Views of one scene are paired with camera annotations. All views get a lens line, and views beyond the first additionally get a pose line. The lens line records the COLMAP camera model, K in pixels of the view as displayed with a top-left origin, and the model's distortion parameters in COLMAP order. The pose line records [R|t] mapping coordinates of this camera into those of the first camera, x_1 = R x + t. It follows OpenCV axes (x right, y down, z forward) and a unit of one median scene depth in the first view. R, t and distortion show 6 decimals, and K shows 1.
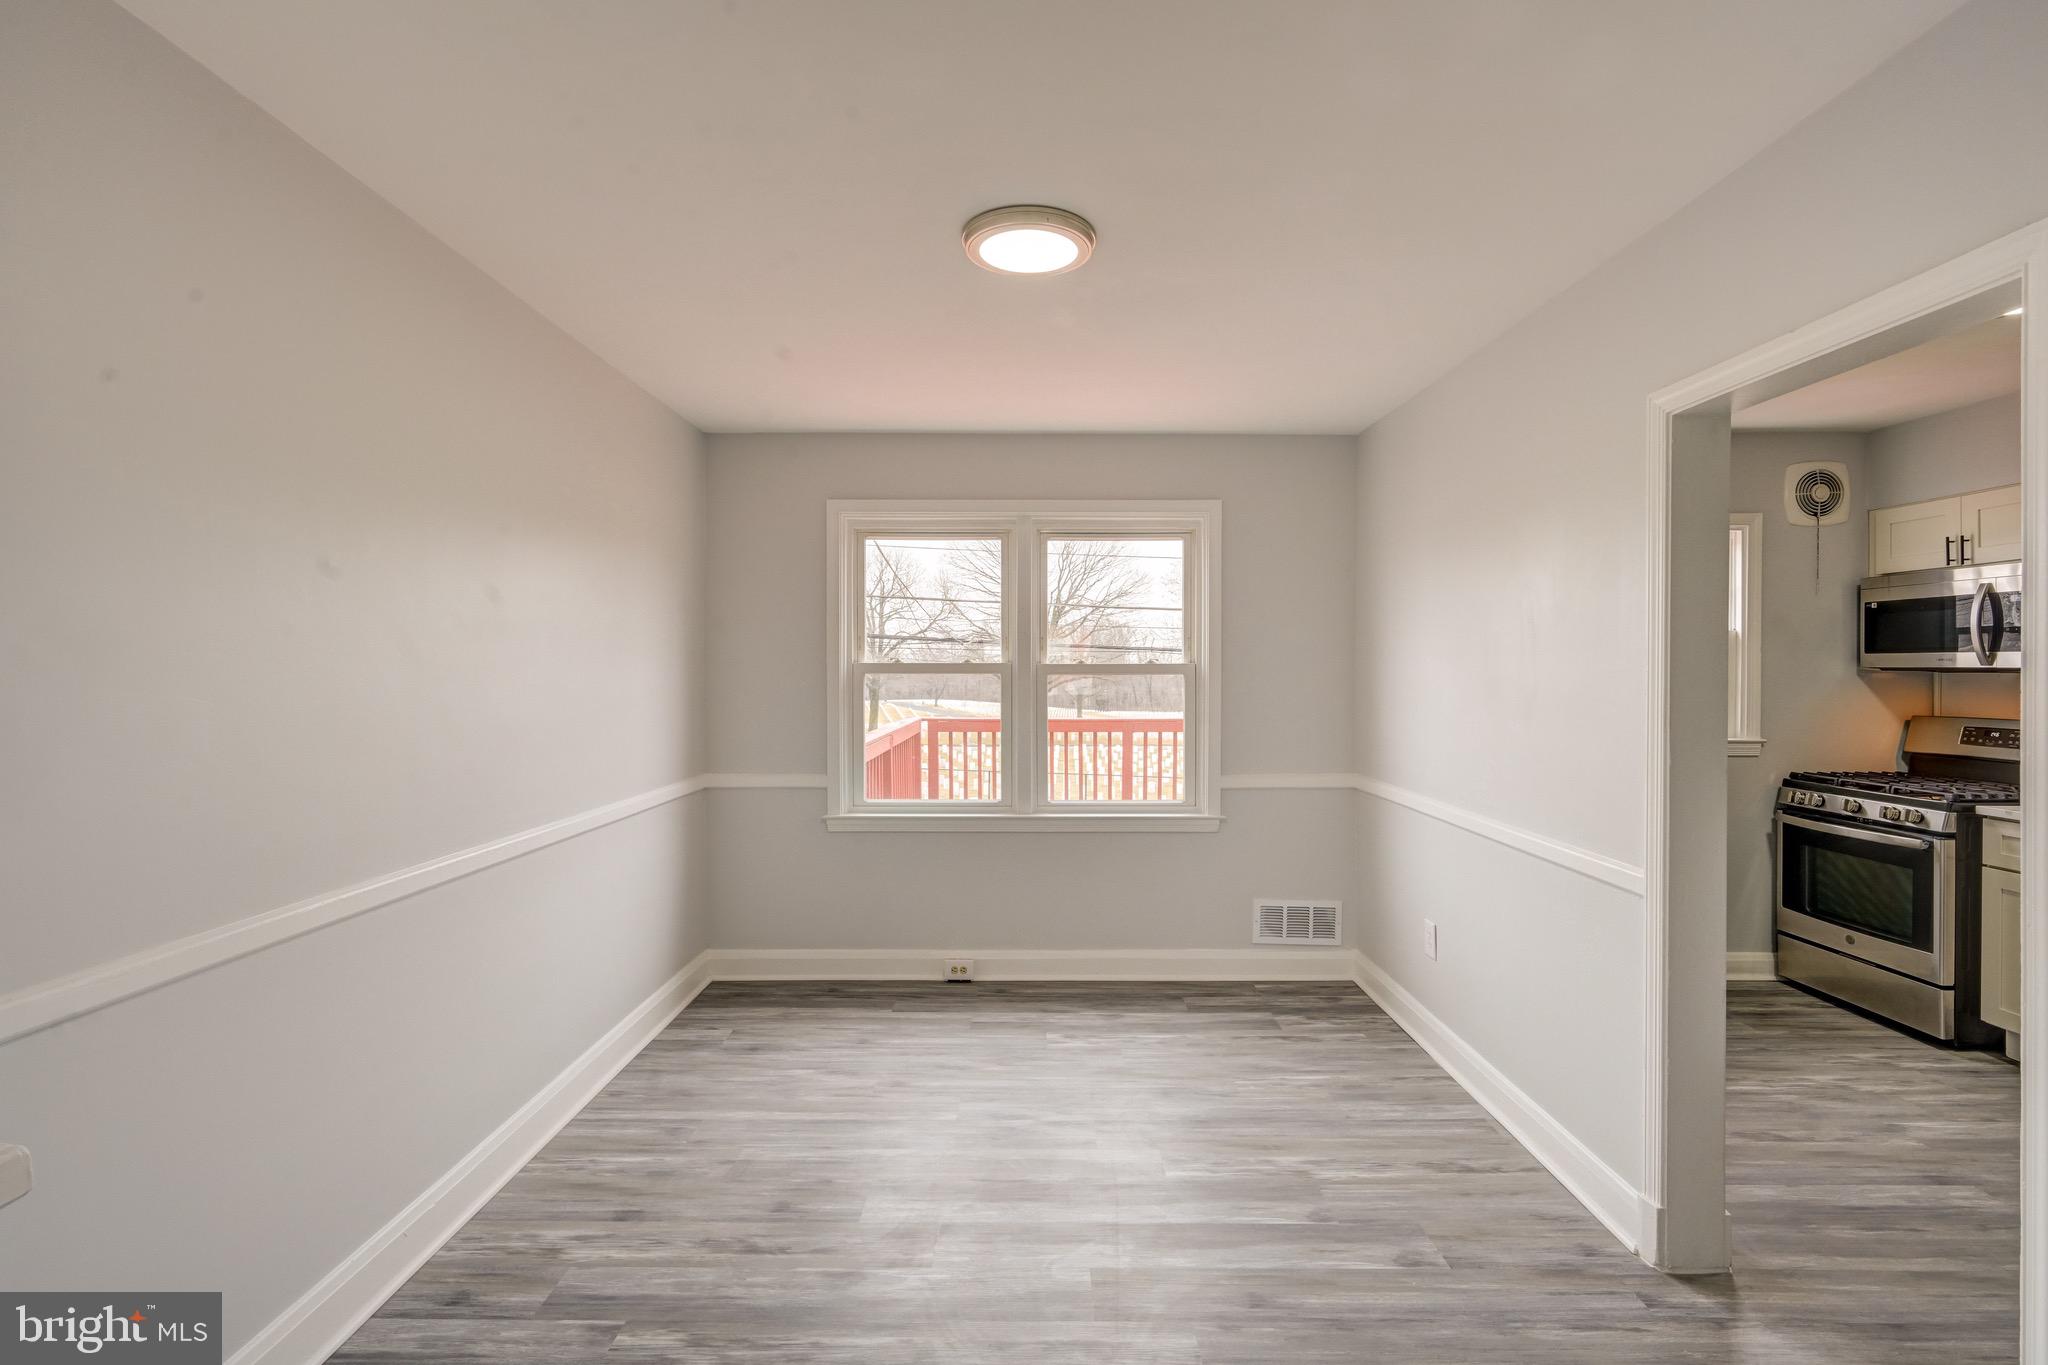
lens RADIAL K [[940.4, 0, 1024.0], [0, 940.4, 682.5], [0, 0, 1]] dist [0.002634, 0.000268]
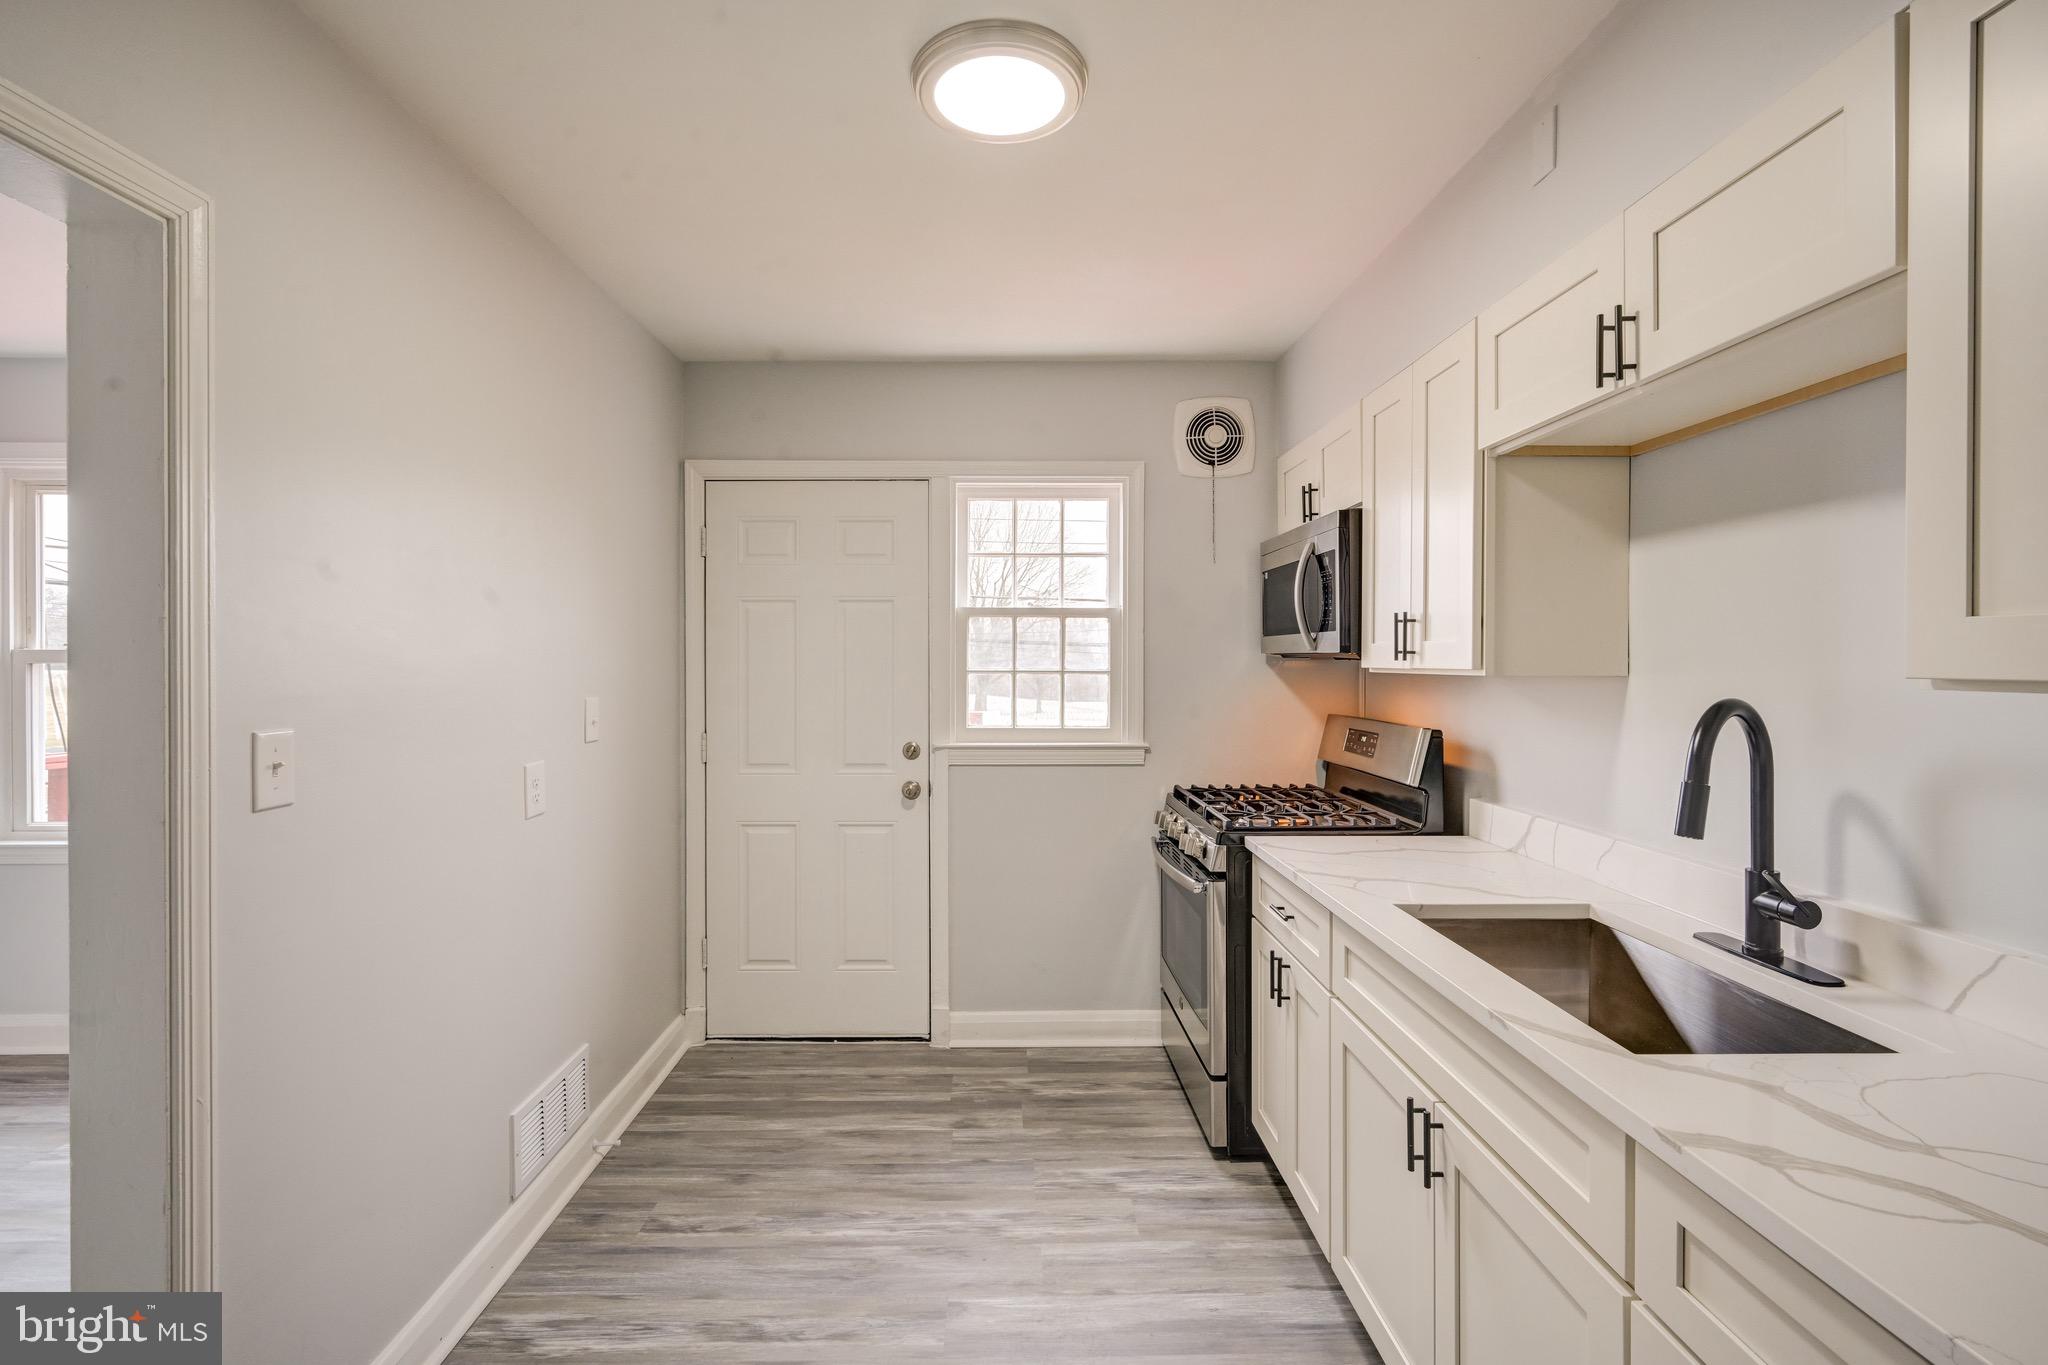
lens RADIAL K [[919.0, 0, 1024.0], [0, 919.0, 682.5], [0, 0, 1]] dist [0.000730, -0.000018]
pose [[0.999905, -0.001956, 0.013639, 0.775178], [0.001877, 0.999981, 0.005790, 0.003263], [-0.013650, -0.005764, 0.999890, 0.257452]]
